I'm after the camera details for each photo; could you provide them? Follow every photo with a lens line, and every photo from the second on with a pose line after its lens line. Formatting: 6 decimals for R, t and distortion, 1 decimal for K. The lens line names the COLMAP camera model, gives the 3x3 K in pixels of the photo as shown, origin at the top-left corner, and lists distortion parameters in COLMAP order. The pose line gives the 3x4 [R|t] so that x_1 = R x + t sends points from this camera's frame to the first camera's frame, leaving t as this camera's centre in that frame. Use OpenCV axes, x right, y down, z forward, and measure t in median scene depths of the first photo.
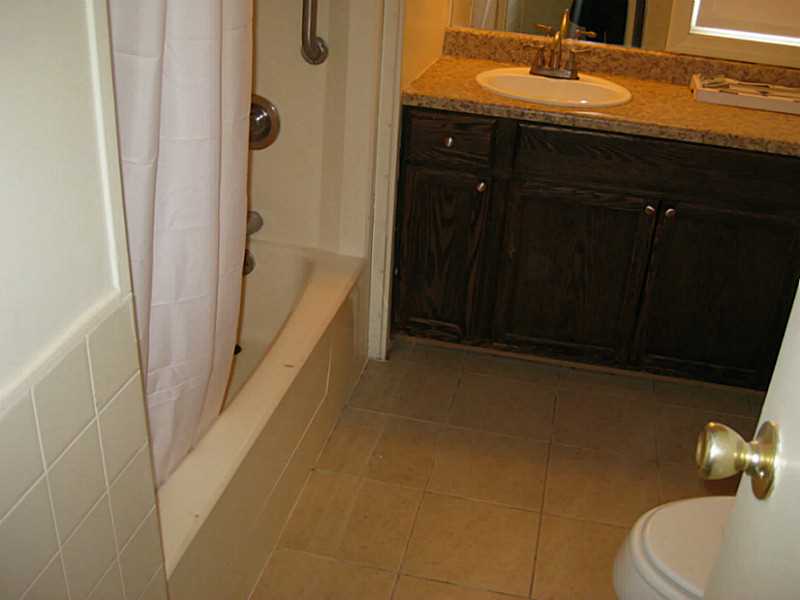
lens RADIAL K [[867.5, 0, 400.0], [0, 867.5, 300.0], [0, 0, 1]] dist [-0.193779, 0.143446]
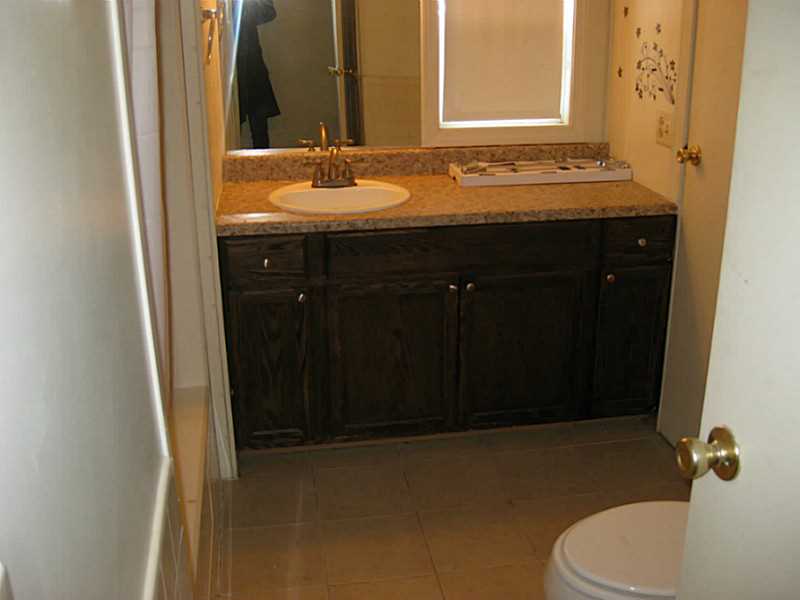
lens RADIAL K [[867.5, 0, 400.0], [0, 867.5, 300.0], [0, 0, 1]] dist [-0.193779, 0.143446]
pose [[0.923592, -0.188993, 0.333556, -0.149685], [0.223794, 0.972204, -0.068816, -0.025519], [-0.311279, 0.138205, 0.940215, -0.057694]]
